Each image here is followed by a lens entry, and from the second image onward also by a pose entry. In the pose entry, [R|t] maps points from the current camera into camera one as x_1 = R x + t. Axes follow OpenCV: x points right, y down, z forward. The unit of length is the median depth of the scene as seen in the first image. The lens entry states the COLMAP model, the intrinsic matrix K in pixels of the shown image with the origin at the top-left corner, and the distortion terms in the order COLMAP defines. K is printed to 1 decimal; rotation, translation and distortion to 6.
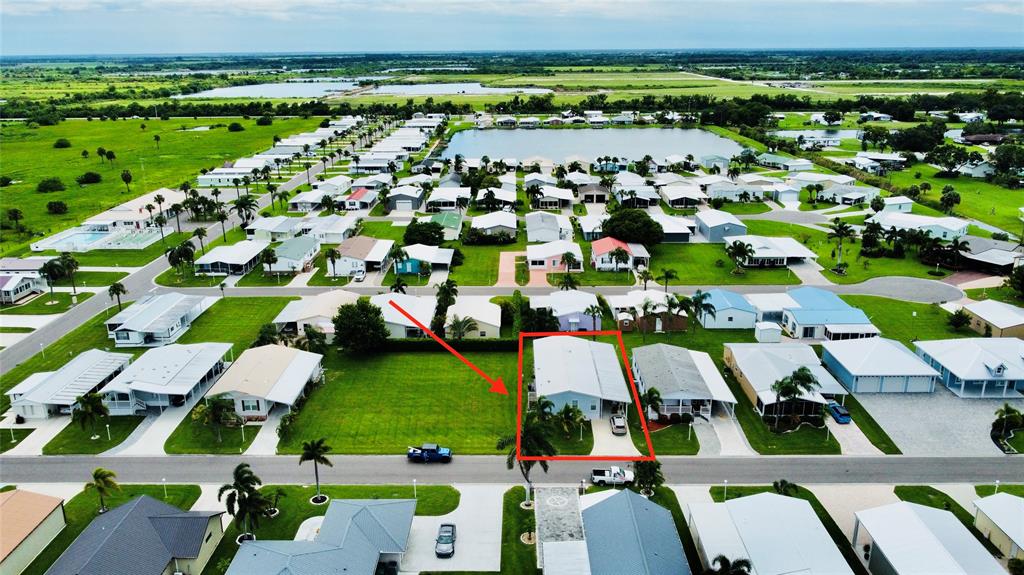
lens RADIAL K [[793.2, 0, 512.0], [0, 793.2, 287.5], [0, 0, 1]] dist [-0.008683, 0.004321]
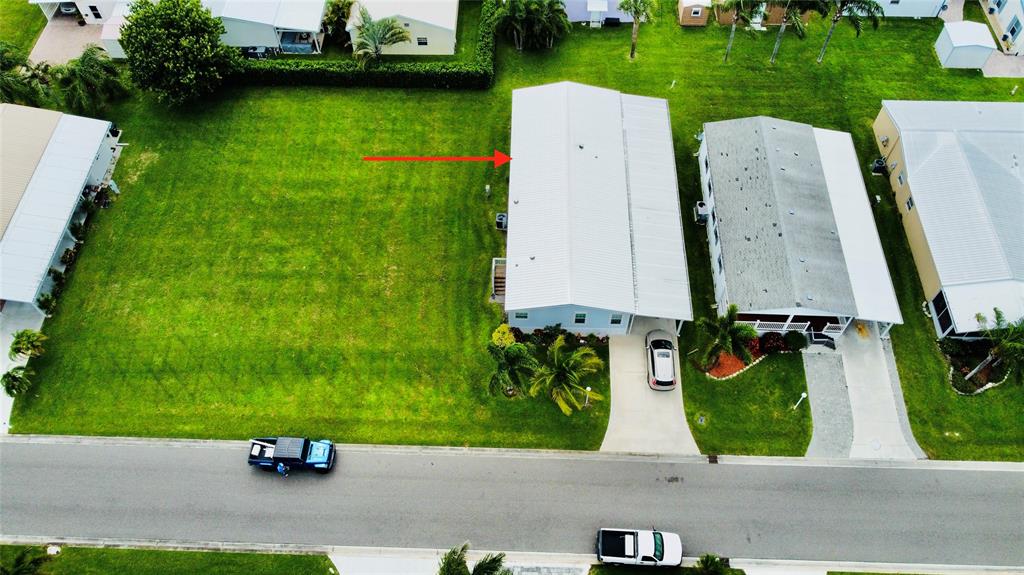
lens RADIAL K [[793.2, 0, 512.0], [0, 793.2, 287.5], [0, 0, 1]] dist [-0.008683, 0.004321]
pose [[0.999773, 0.016827, -0.013099, 0.041187], [-0.004773, 0.775262, 0.631621, -0.184961], [0.020783, -0.631415, 0.775167, 0.603301]]
